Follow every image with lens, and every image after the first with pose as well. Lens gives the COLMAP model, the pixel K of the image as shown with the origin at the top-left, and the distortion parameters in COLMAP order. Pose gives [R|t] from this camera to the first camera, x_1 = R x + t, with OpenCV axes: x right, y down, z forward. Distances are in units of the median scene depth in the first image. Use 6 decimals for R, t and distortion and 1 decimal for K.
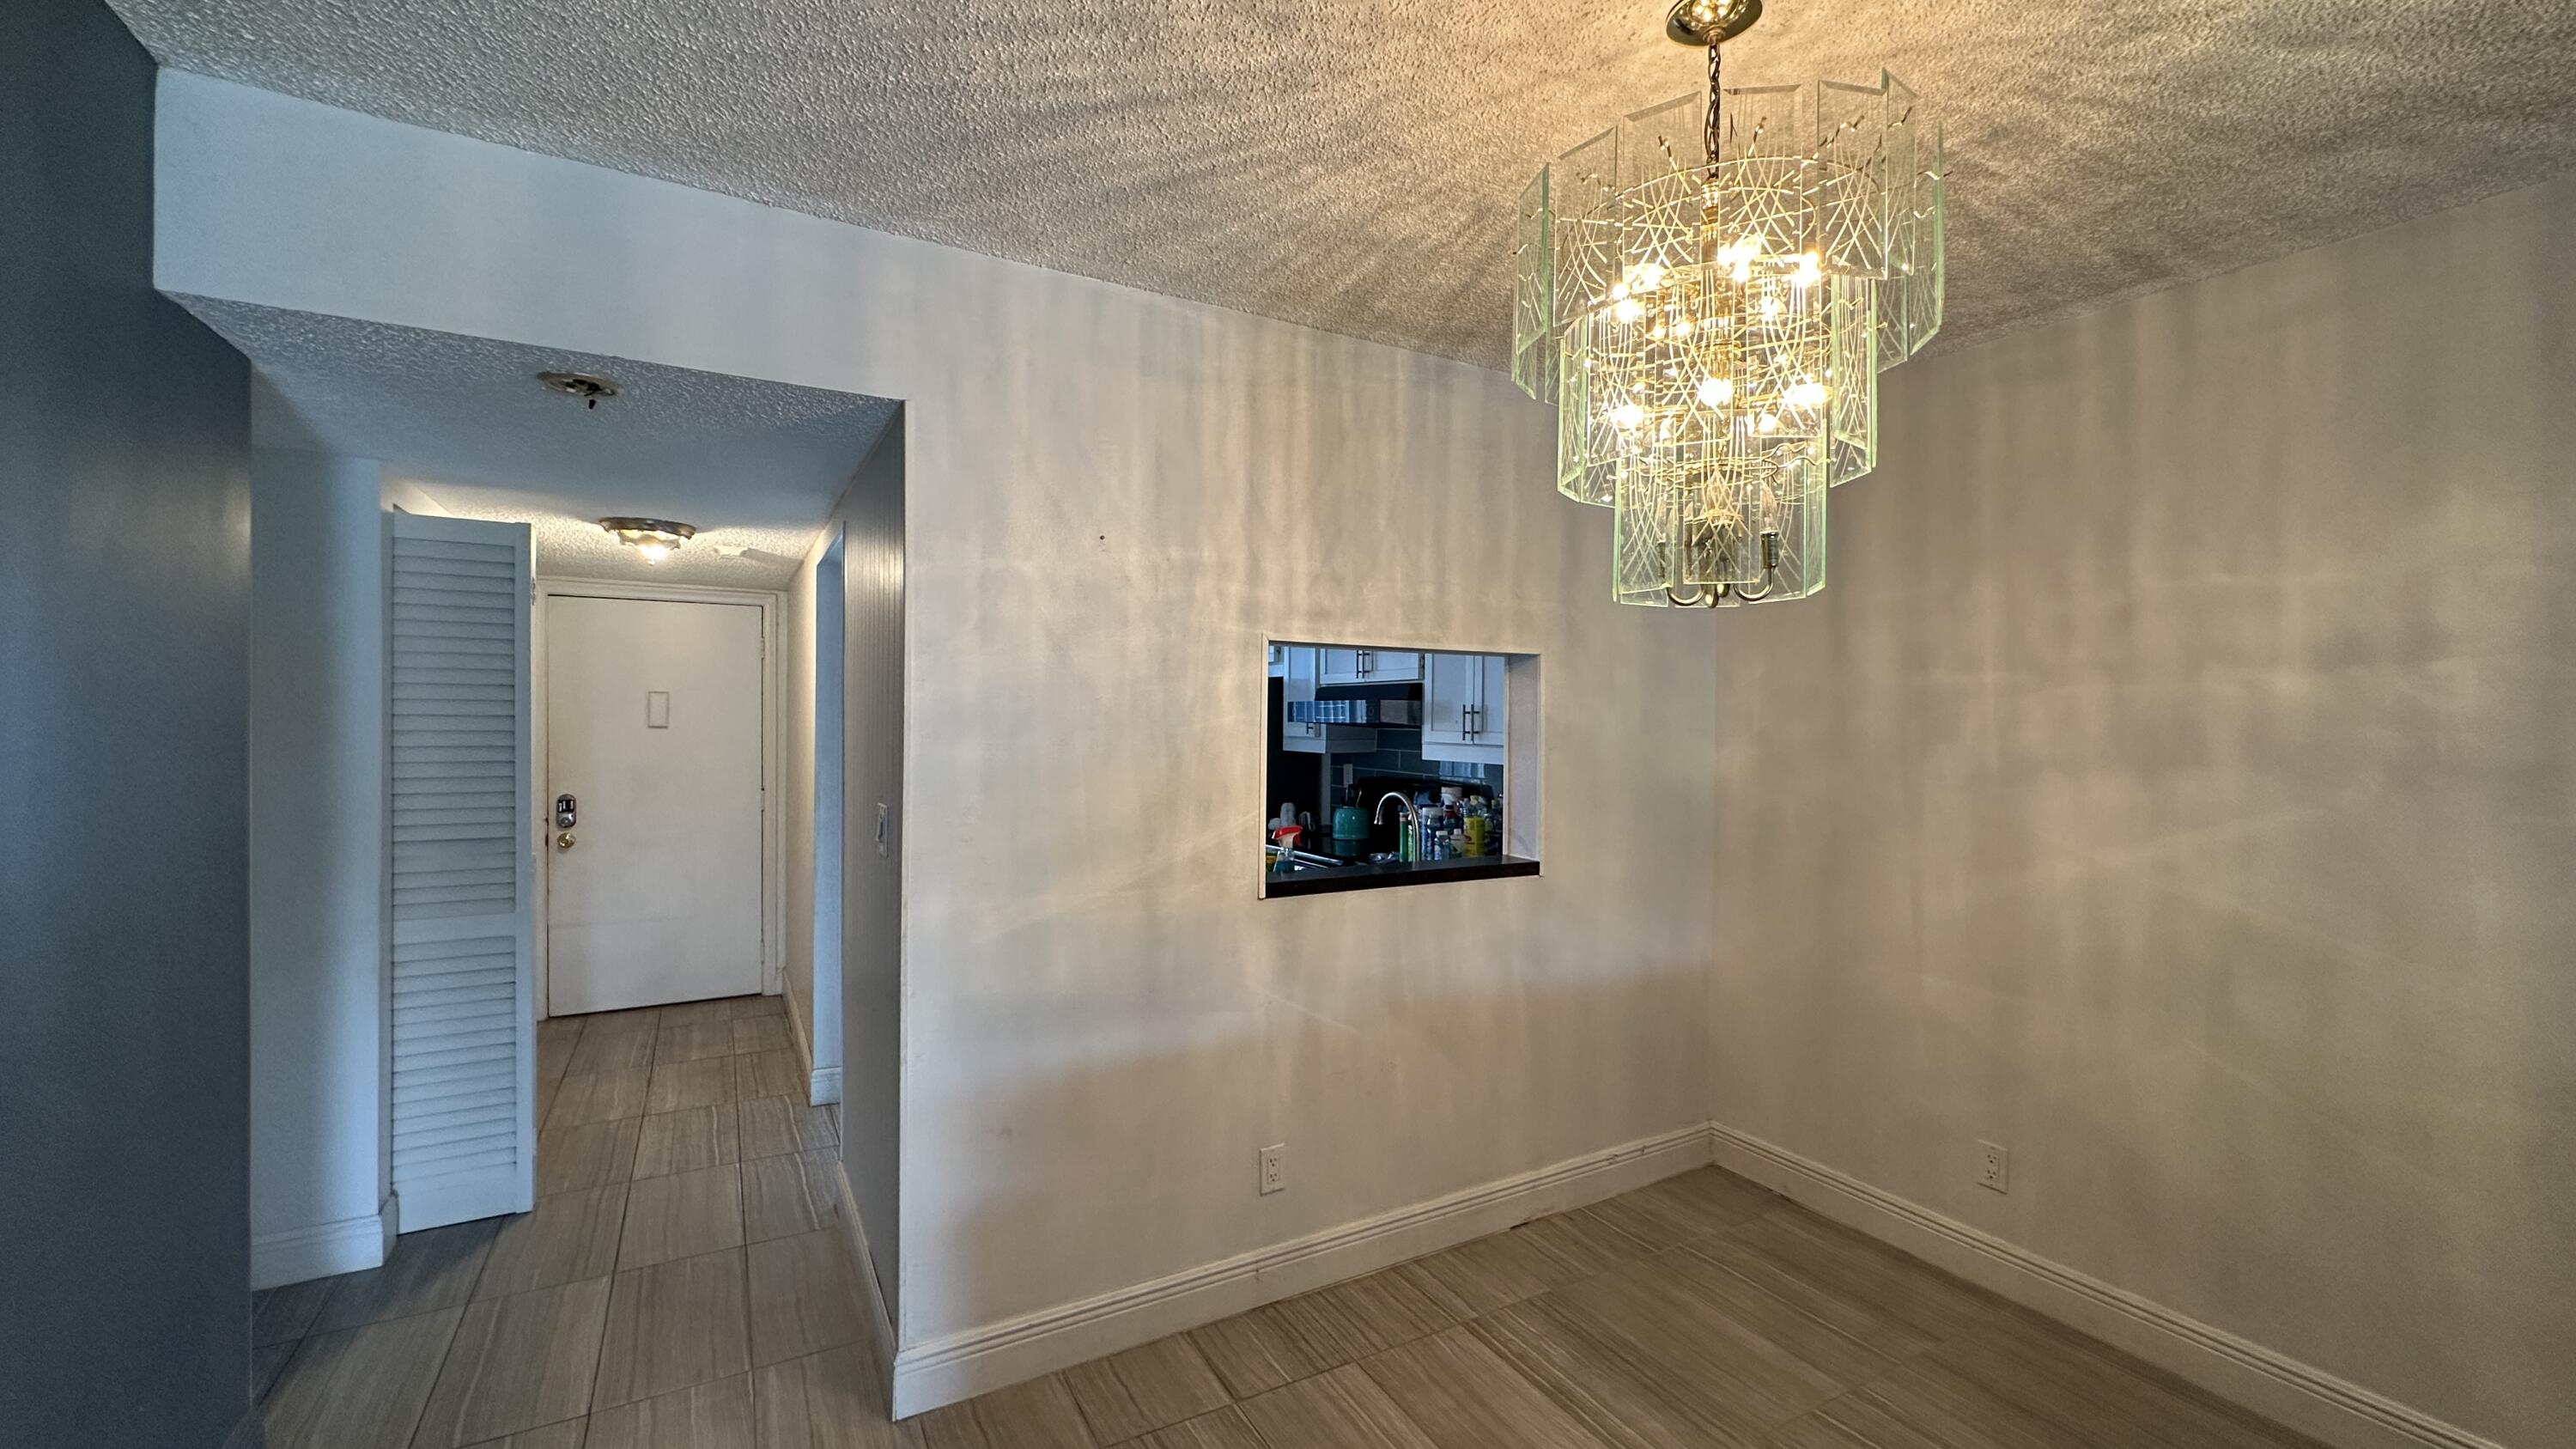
lens RADIAL K [[1029.1, 0, 1292.0], [0, 1029.1, 721.2], [0, 0, 1]] dist [-0.002217, 0.000118]
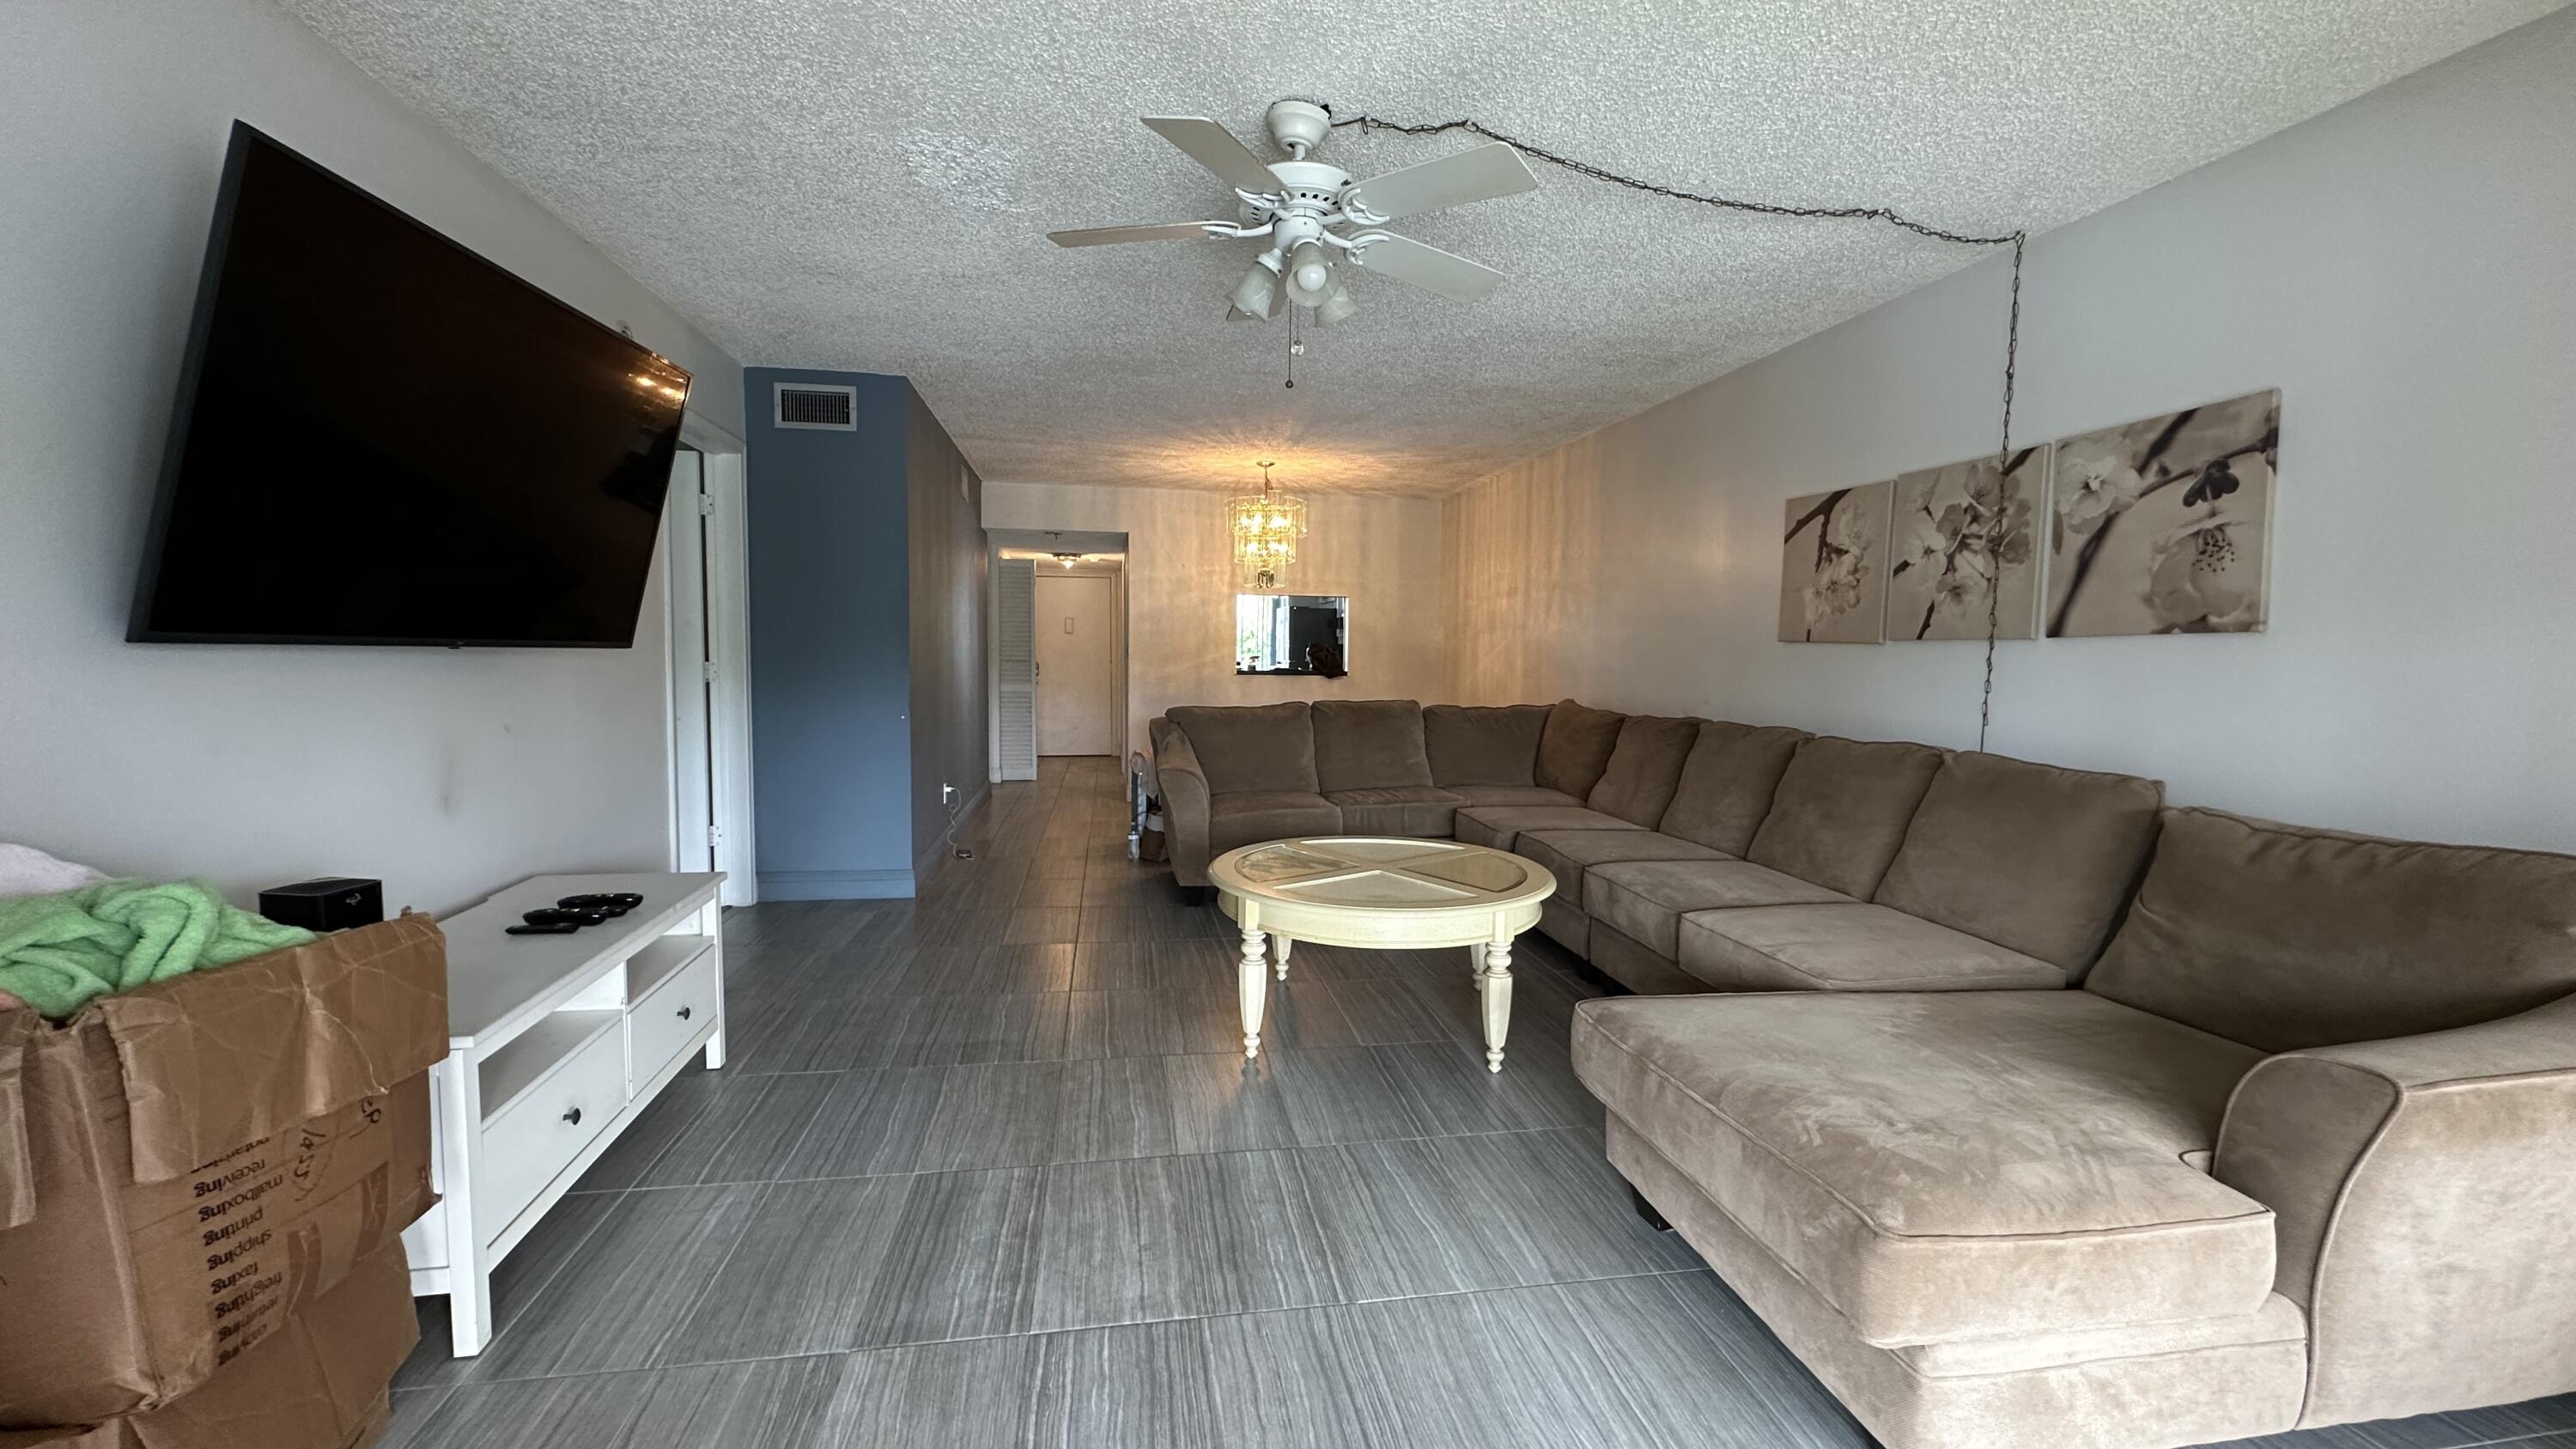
lens RADIAL K [[1029.1, 0, 1287.0], [0, 1029.1, 719.8], [0, 0, 1]] dist [-0.002217, 0.000118]
pose [[0.944935, 0.030522, -0.325831, 1.254346], [-0.006067, 0.997104, 0.075807, 0.073059], [0.327201, -0.069655, 0.942384, -2.124711]]
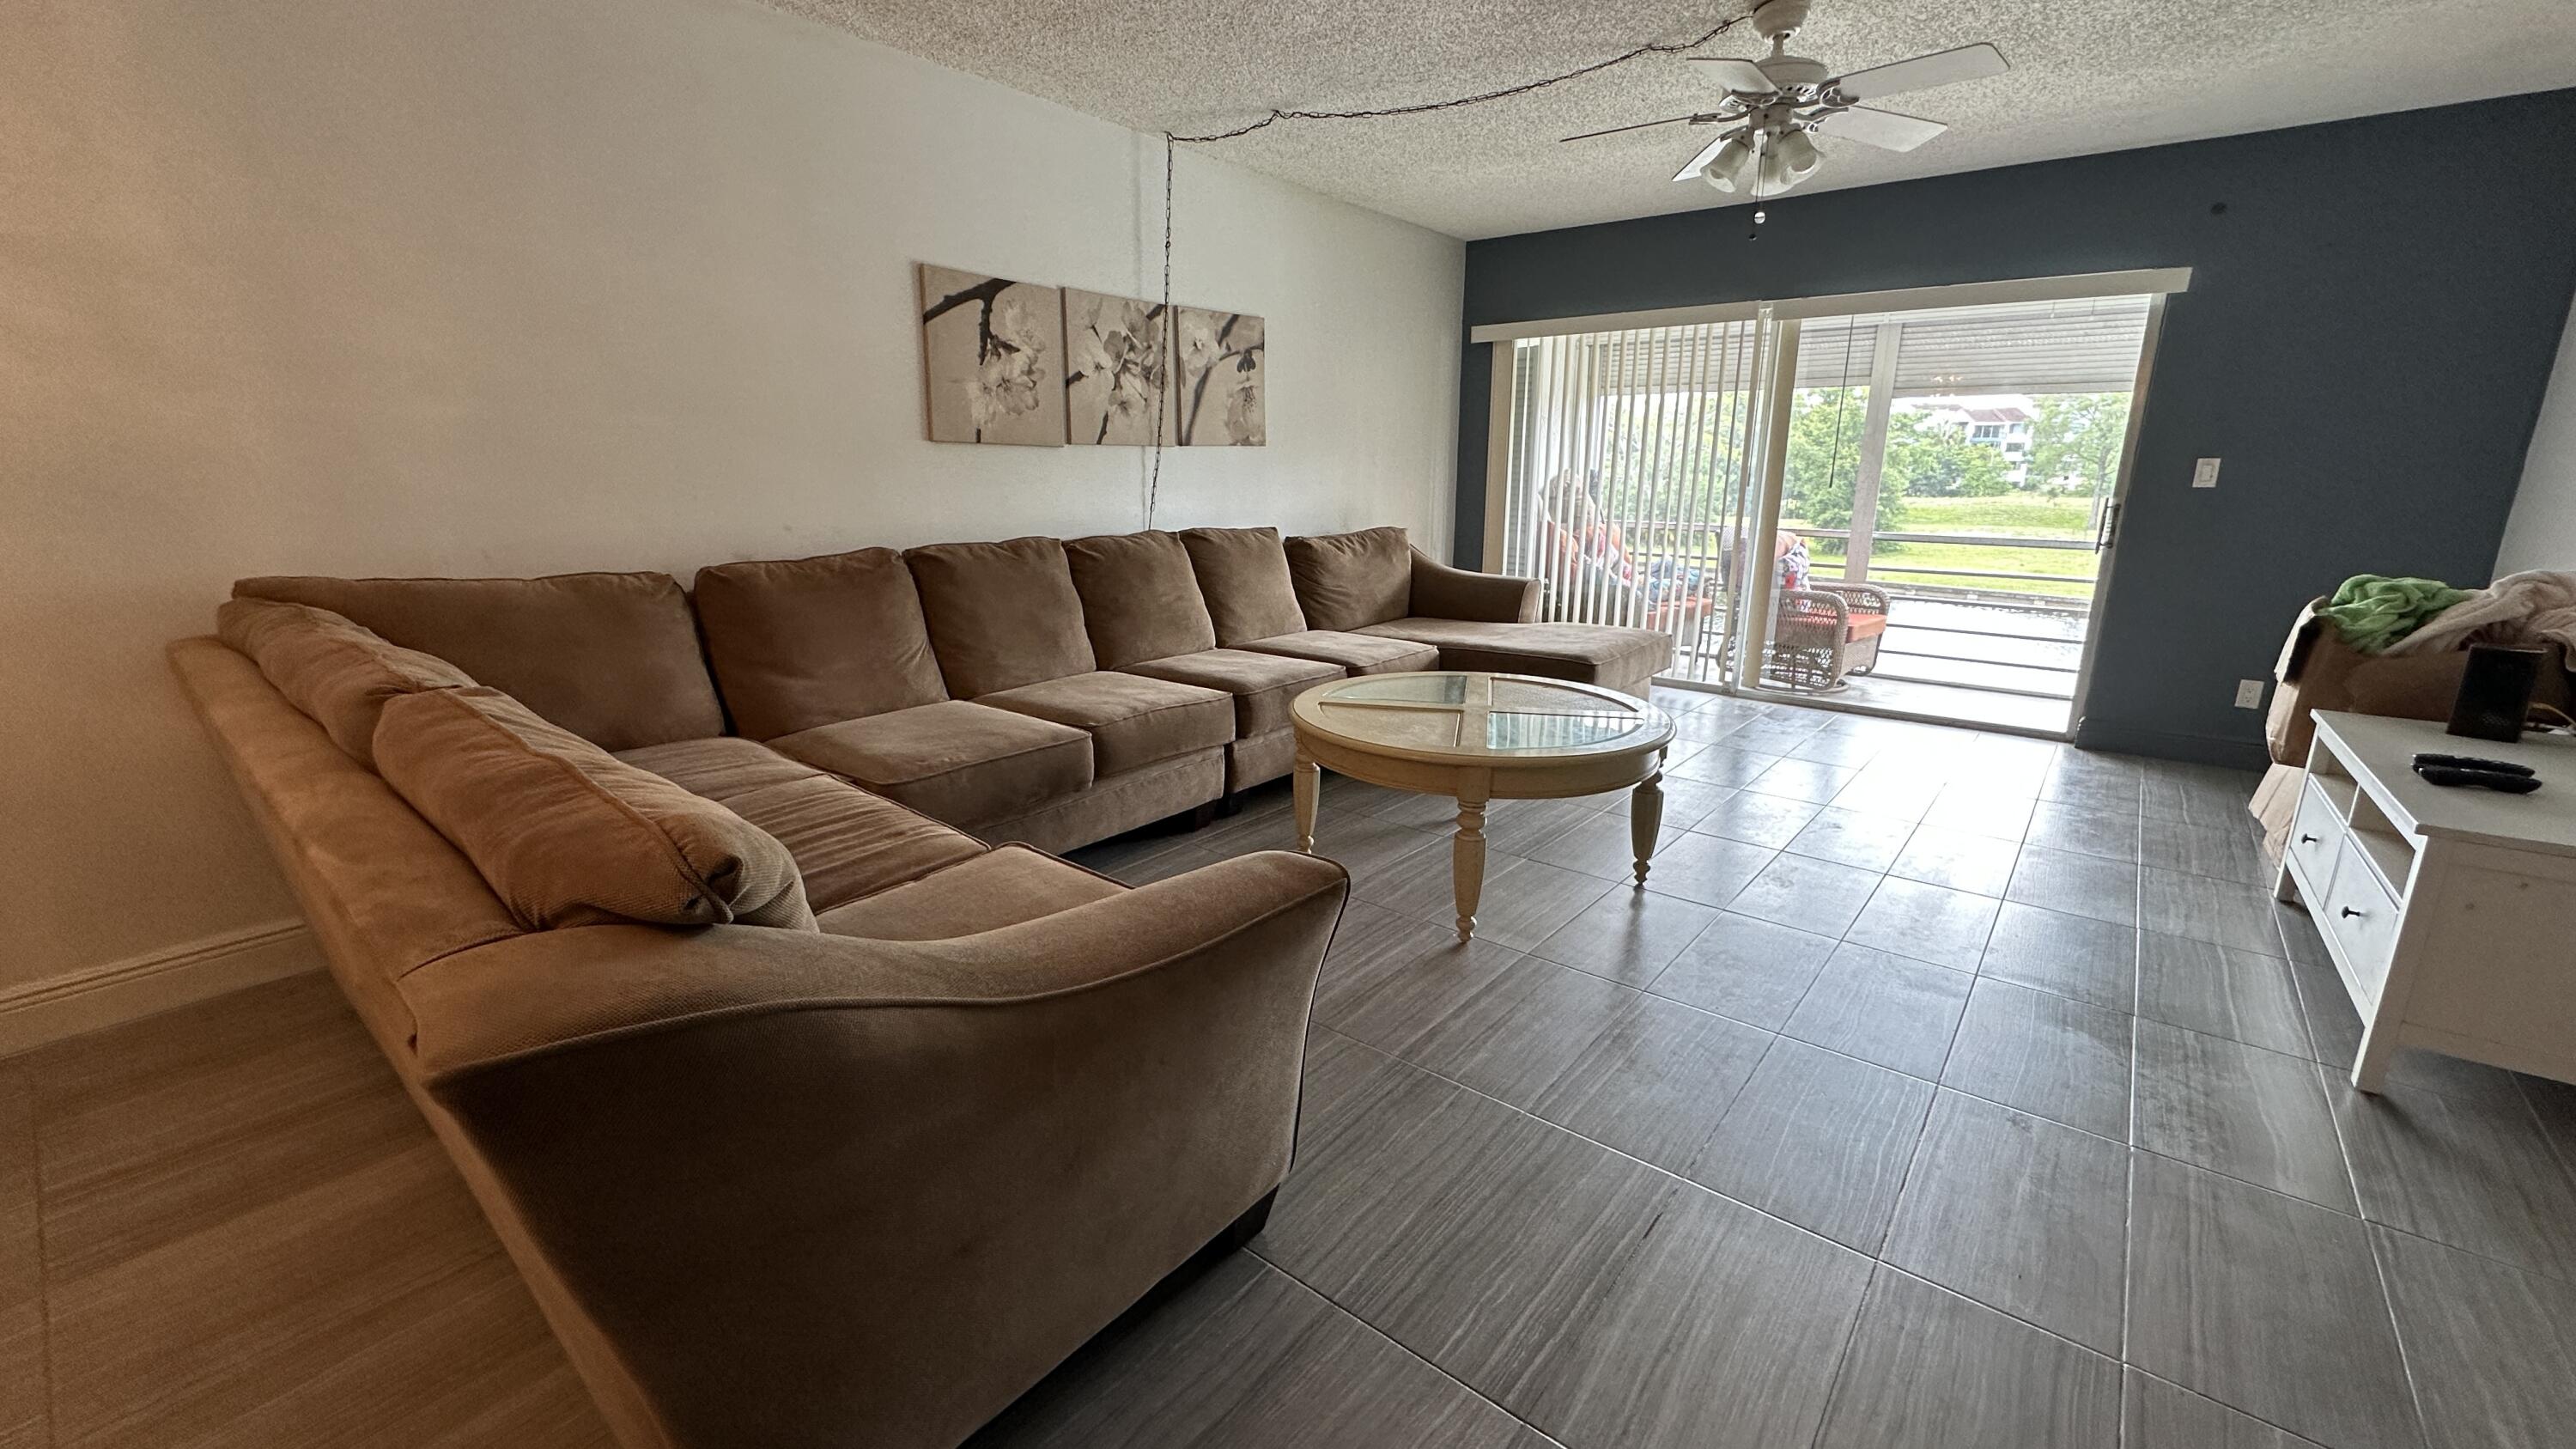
lens RADIAL K [[1029.1, 0, 1284.6], [0, 1029.1, 730.8], [0, 0, 1]] dist [-0.002217, 0.000118]
pose [[-0.361809, -0.230111, 0.903406, -1.943680], [-0.008170, 0.969803, 0.243751, 0.150017], [-0.932216, 0.080811, -0.352764, 2.489049]]
